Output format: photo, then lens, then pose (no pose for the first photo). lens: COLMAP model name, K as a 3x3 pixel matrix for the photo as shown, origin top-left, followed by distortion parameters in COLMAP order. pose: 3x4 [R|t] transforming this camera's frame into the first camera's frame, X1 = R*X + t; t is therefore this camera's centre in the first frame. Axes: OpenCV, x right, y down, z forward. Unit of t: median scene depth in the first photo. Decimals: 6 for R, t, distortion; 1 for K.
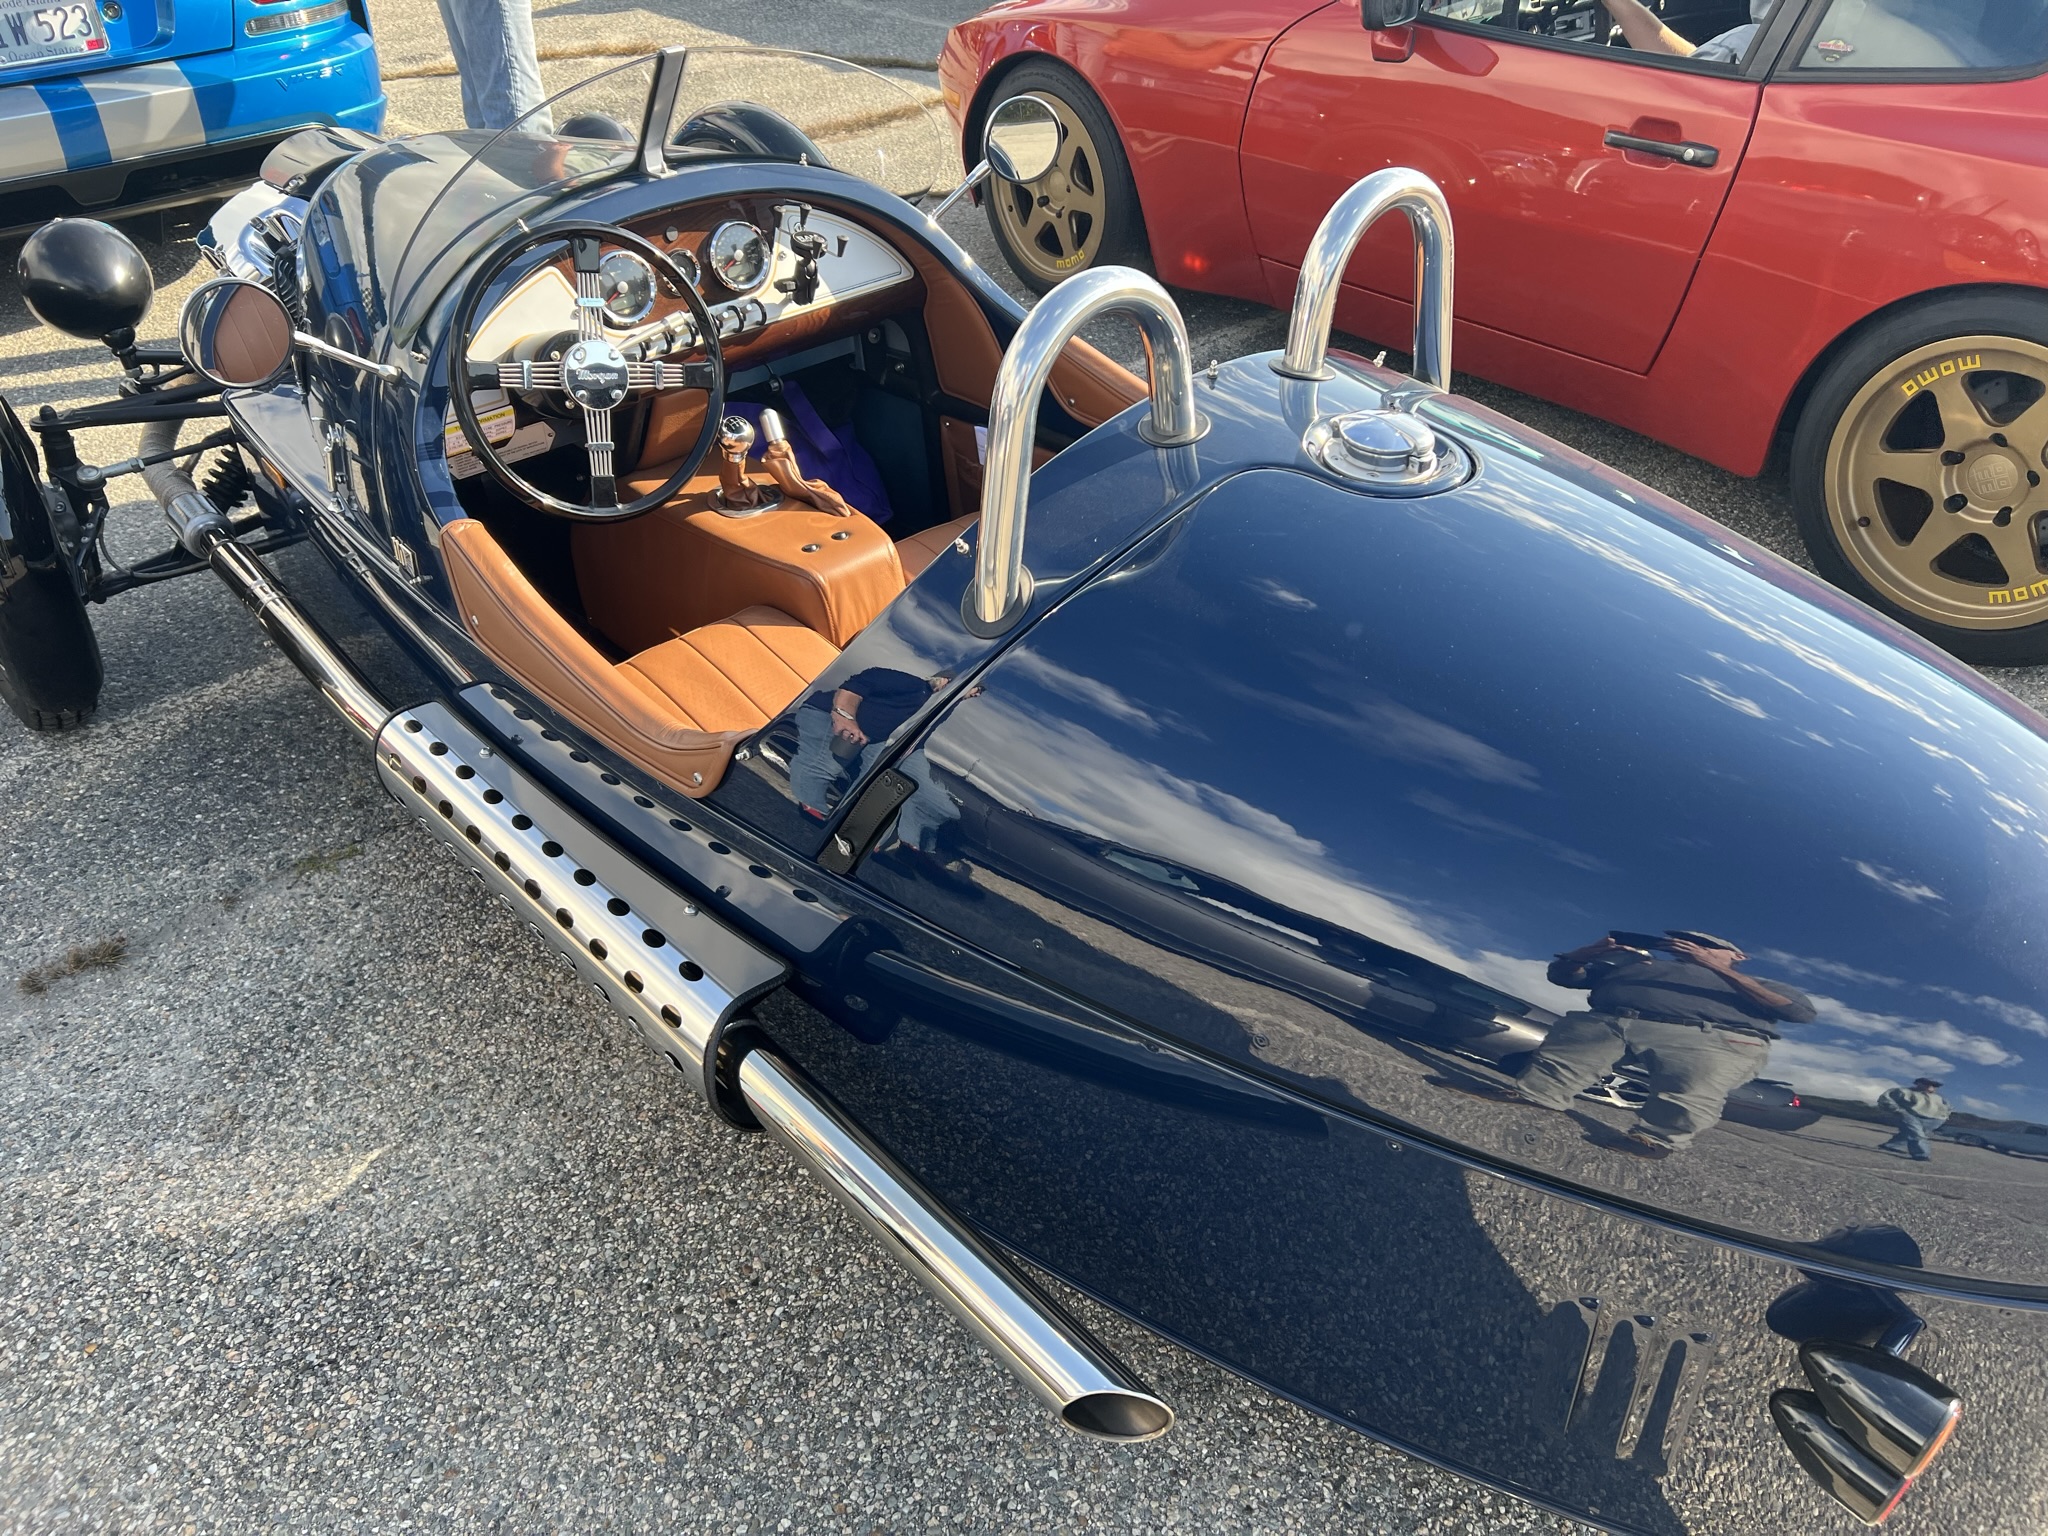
lens RADIAL K [[1537.8, 0, 1023.4], [0, 1537.8, 759.4], [0, 0, 1]] dist [0.029896, -0.030195]
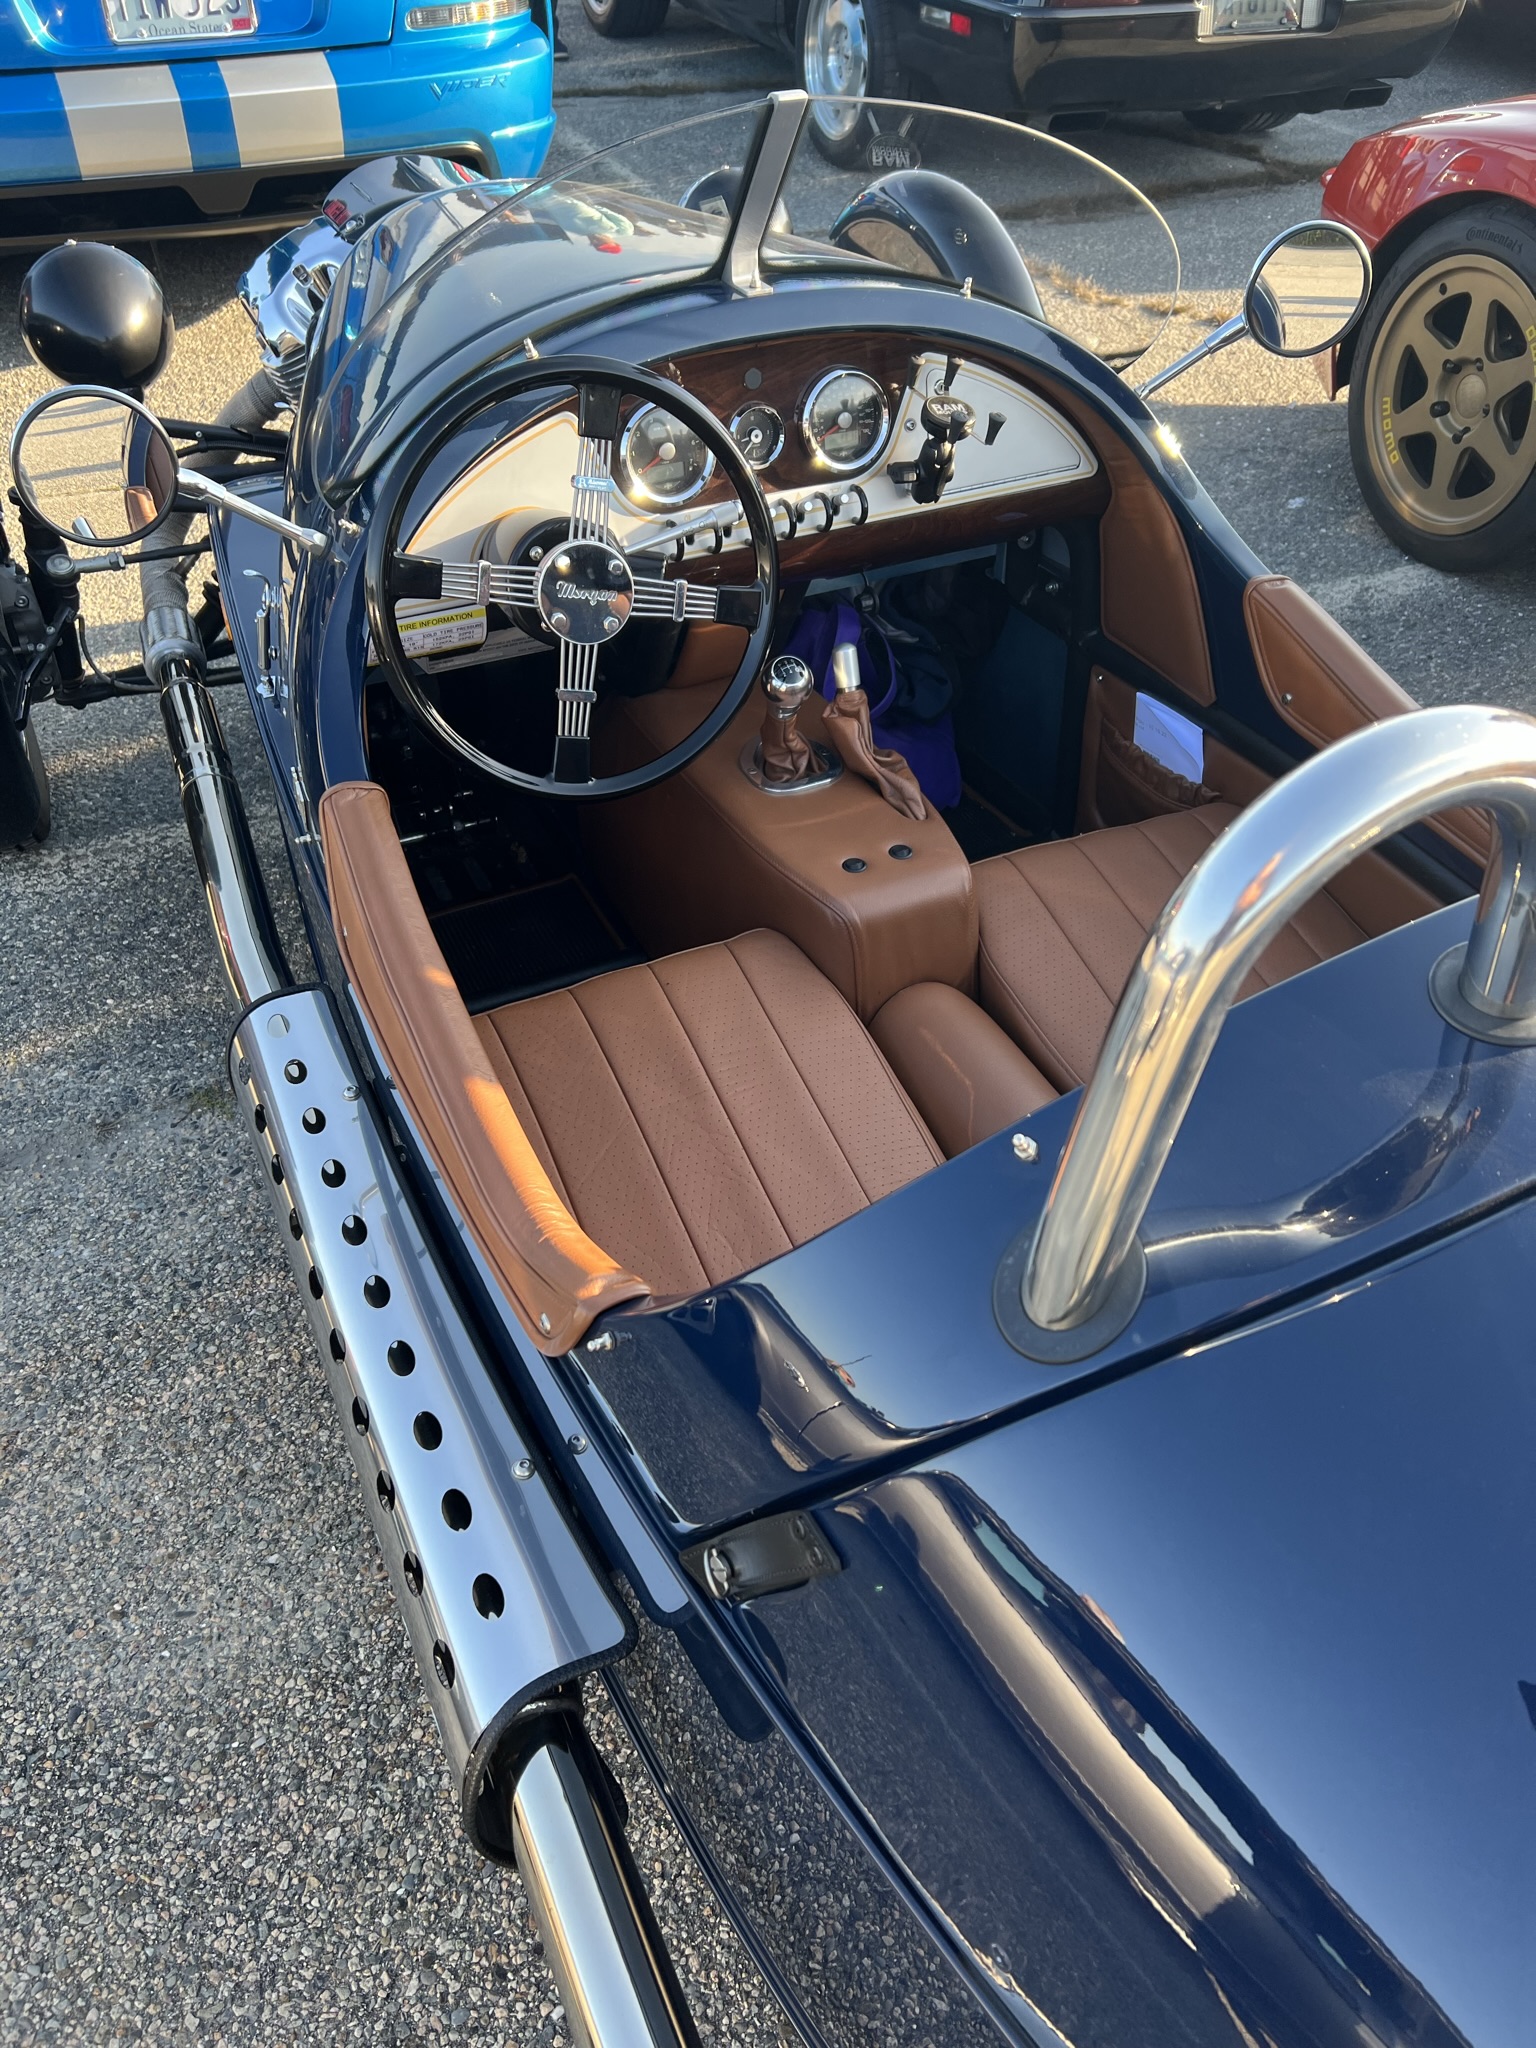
lens RADIAL K [[1537.8, 0, 772.6], [0, 1537.8, 1031.5], [0, 0, 1]] dist [0.029896, -0.030195]
pose [[0.954429, 0.217968, -0.203849, -0.015757], [-0.193704, 0.972075, 0.132473, -0.150557], [0.227032, -0.086950, 0.969998, 0.309244]]
